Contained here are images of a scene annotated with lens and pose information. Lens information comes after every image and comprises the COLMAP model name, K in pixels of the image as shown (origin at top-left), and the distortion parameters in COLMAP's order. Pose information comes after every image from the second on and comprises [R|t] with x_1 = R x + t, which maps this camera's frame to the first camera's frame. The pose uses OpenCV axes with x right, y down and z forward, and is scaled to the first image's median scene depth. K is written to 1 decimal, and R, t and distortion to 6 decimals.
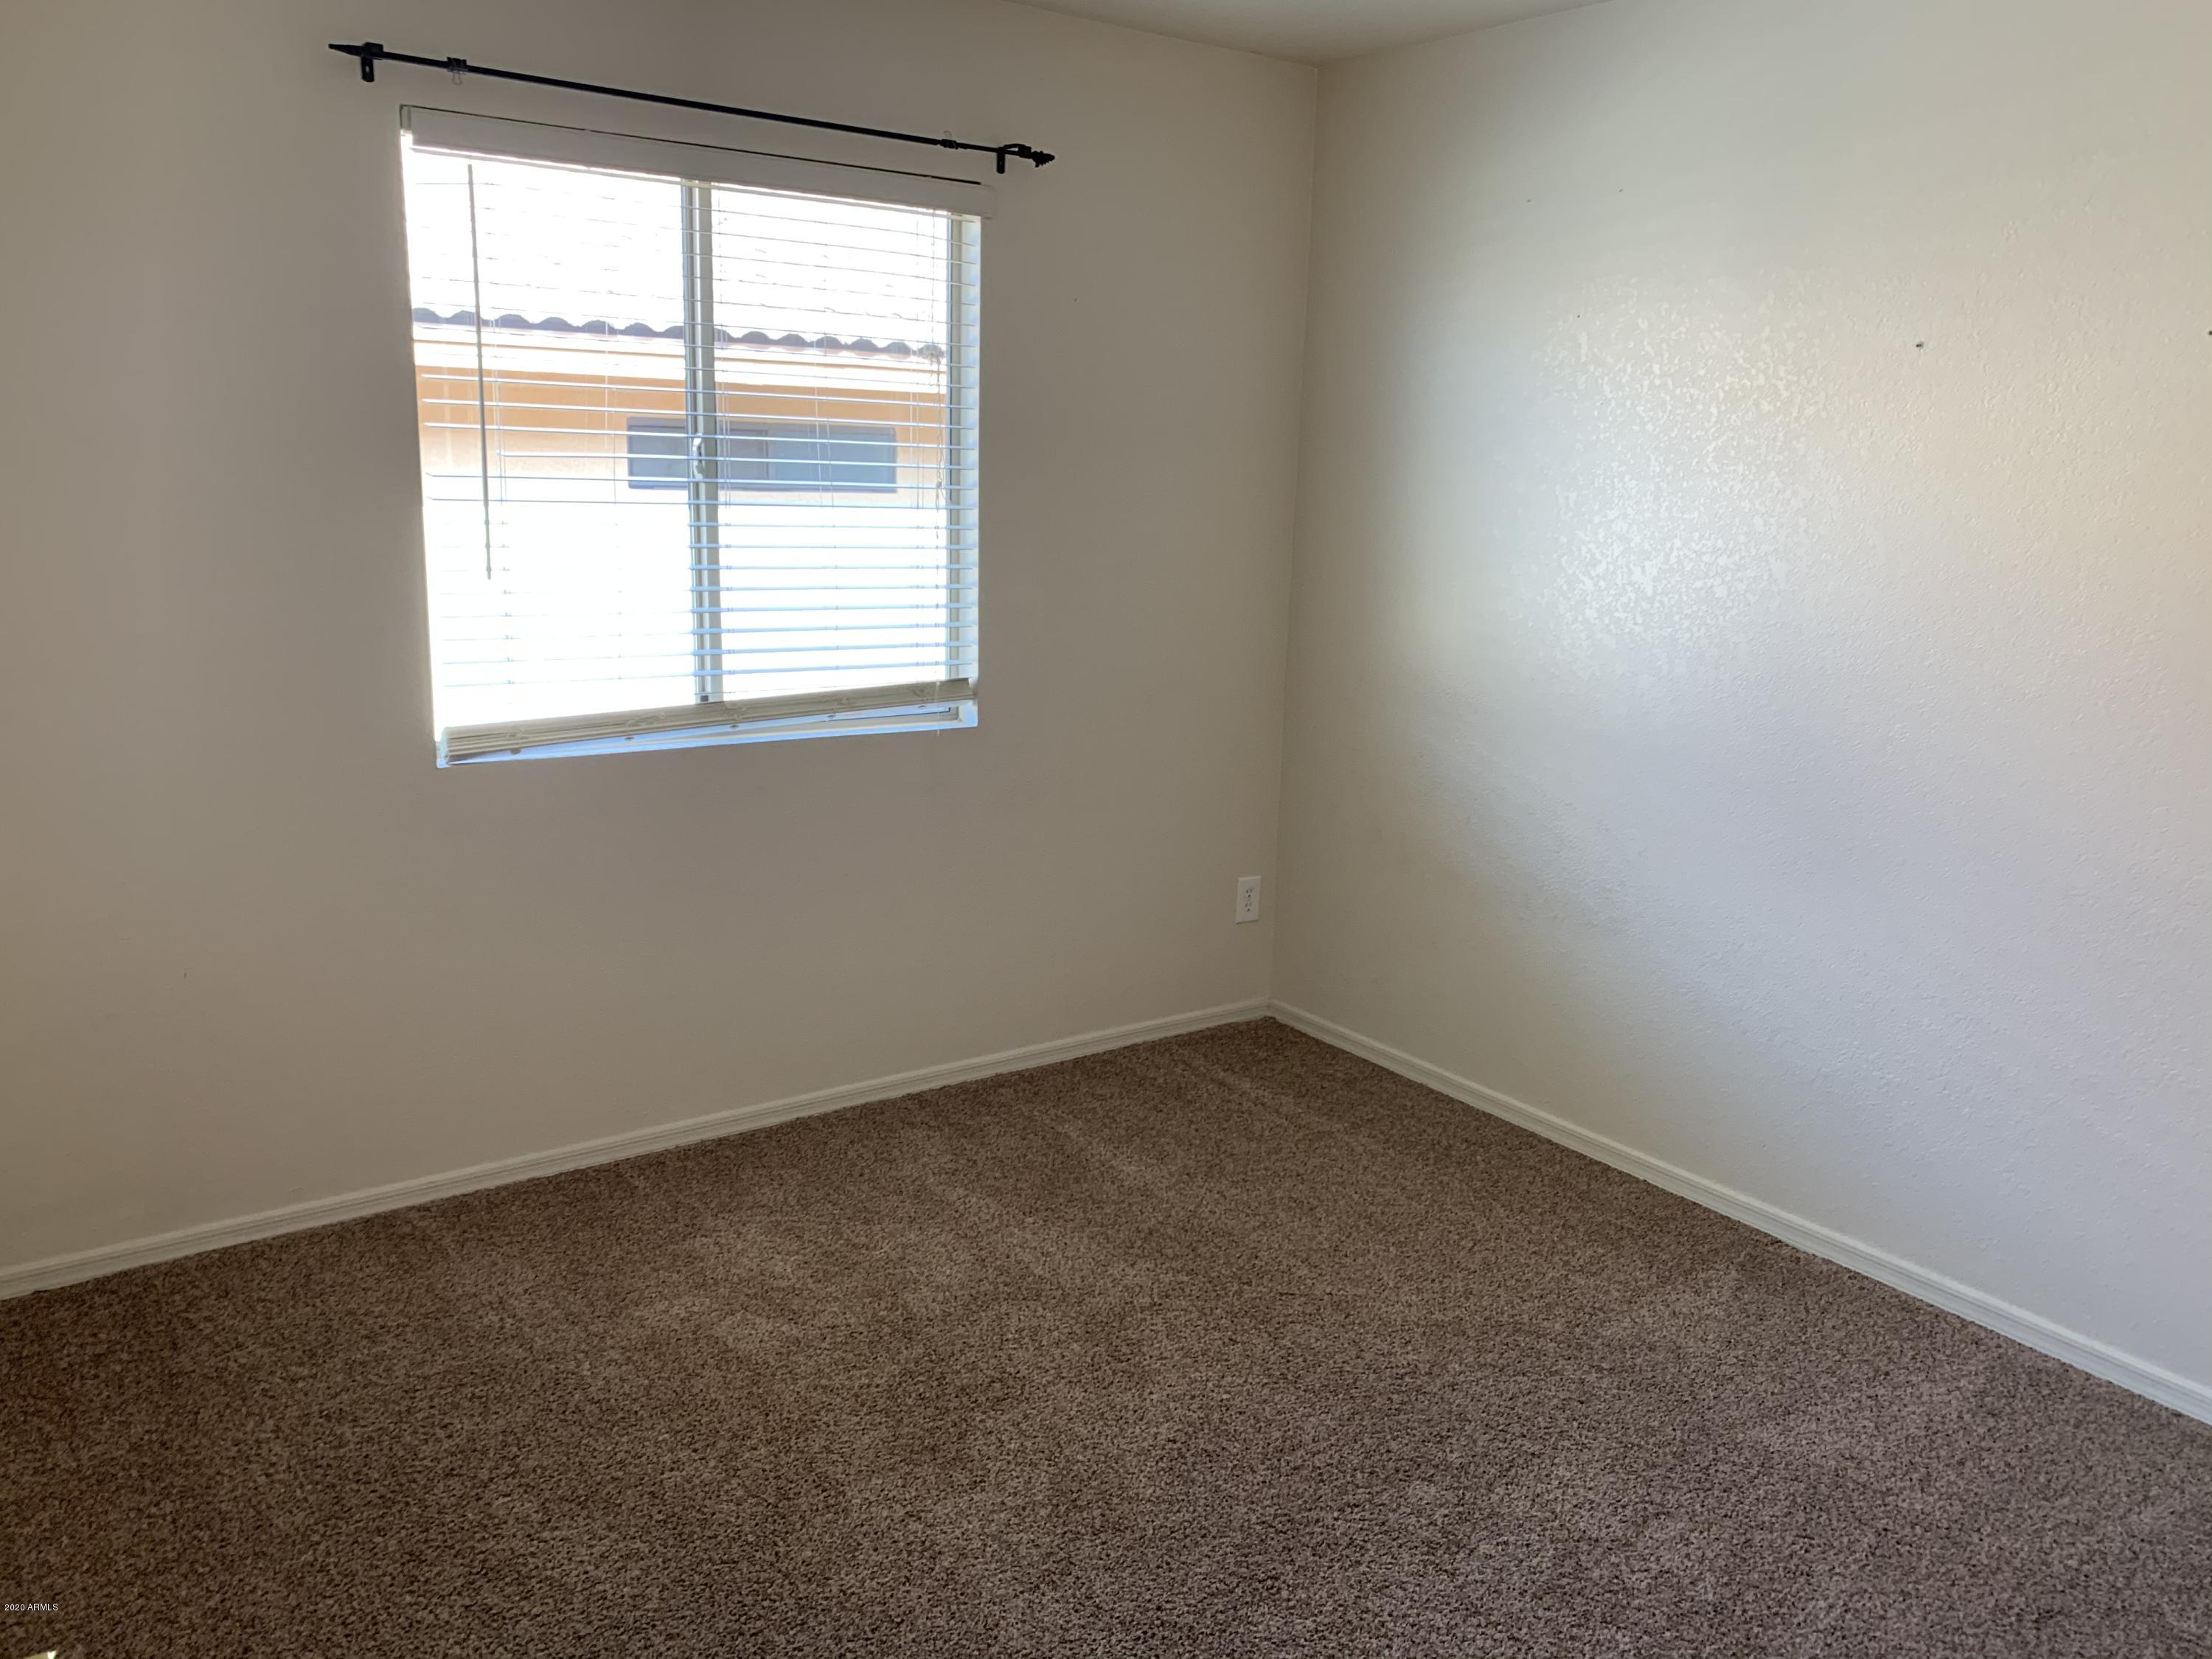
lens RADIAL K [[1729.6, 0, 1106.0], [0, 1729.6, 829.5], [0, 0, 1]] dist [-0.001911, -0.015934]
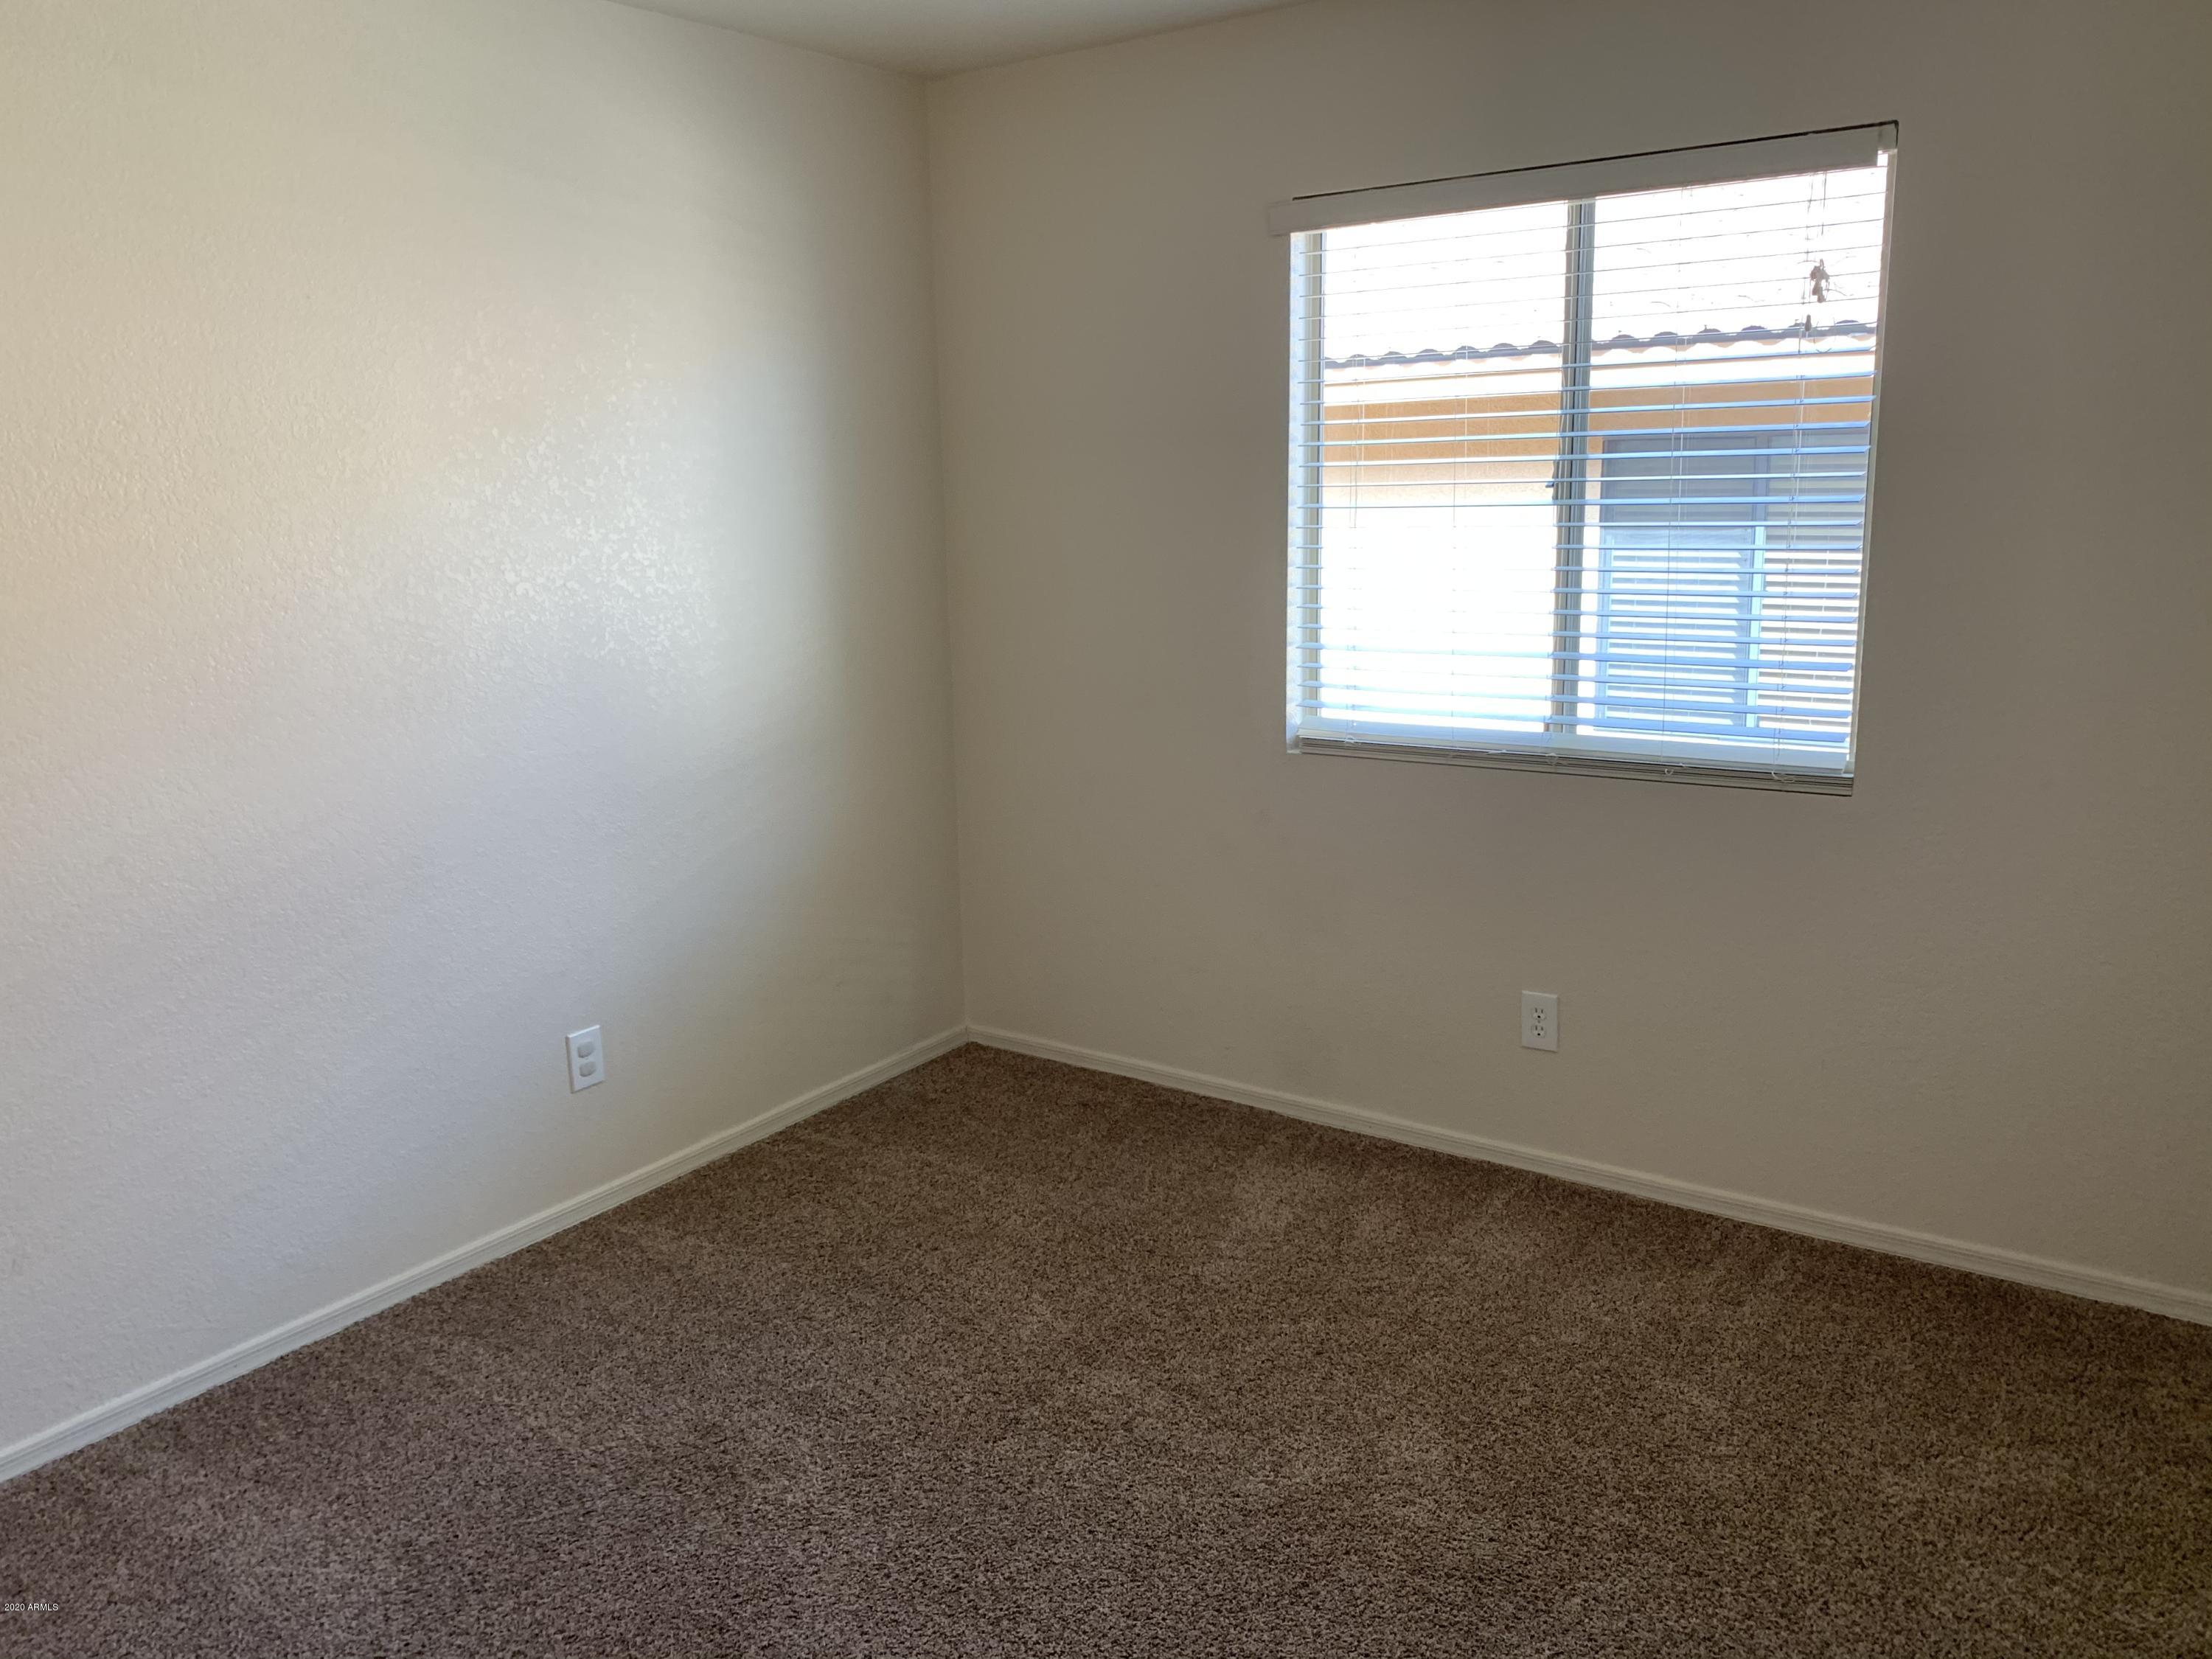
lens RADIAL K [[1672.3, 0, 1106.0], [0, 1672.3, 829.5], [0, 0, 1]] dist [0.006183, 0.000560]
pose [[0.299212, 0.156284, -0.941301, 0.630379], [-0.173018, 0.979029, 0.107550, -0.079729], [0.938369, 0.130682, 0.319977, 0.497063]]
